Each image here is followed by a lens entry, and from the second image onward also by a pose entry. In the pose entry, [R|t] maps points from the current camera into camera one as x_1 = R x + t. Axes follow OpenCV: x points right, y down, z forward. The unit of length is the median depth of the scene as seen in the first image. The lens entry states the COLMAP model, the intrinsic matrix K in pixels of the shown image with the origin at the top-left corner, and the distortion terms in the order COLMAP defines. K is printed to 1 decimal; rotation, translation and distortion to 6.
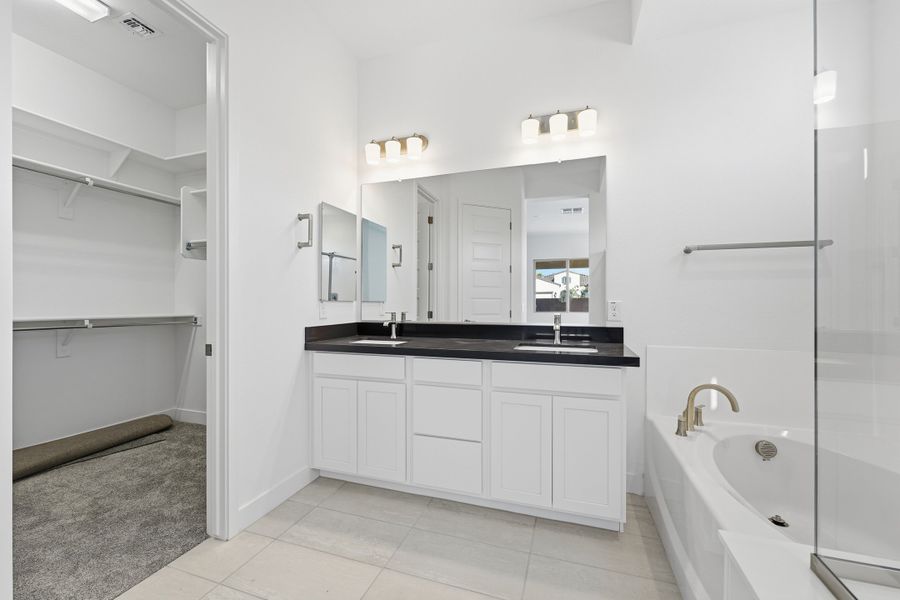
lens RADIAL K [[367.2, 0, 450.0], [0, 367.2, 300.0], [0, 0, 1]] dist [-0.000610, -0.000032]
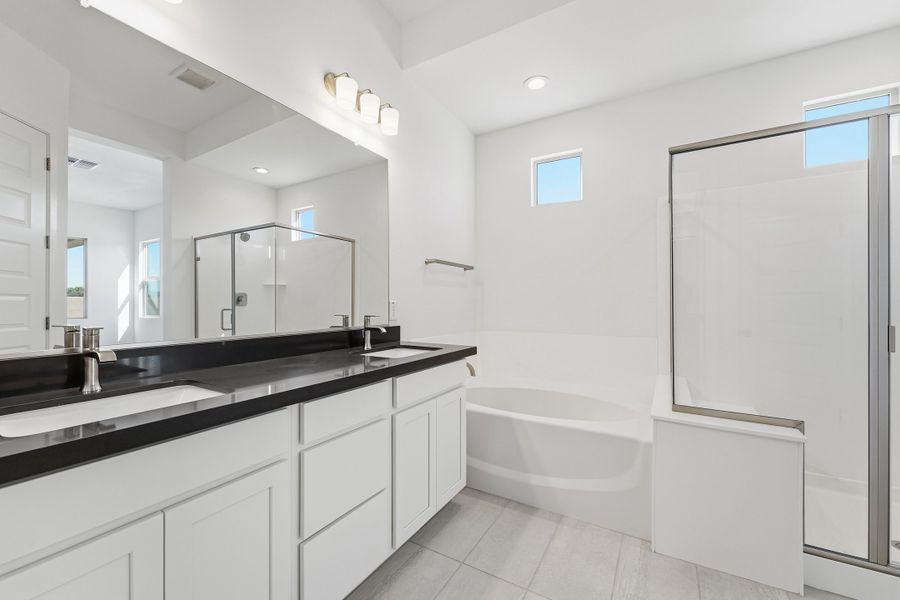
lens RADIAL K [[367.2, 0, 450.0], [0, 367.2, 300.0], [0, 0, 1]] dist [-0.000610, -0.000032]
pose [[0.200022, 0.007492, 0.979763, -0.537333], [-0.010492, 0.999930, -0.005504, 0.002258], [-0.979735, -0.009179, 0.200087, 0.614458]]
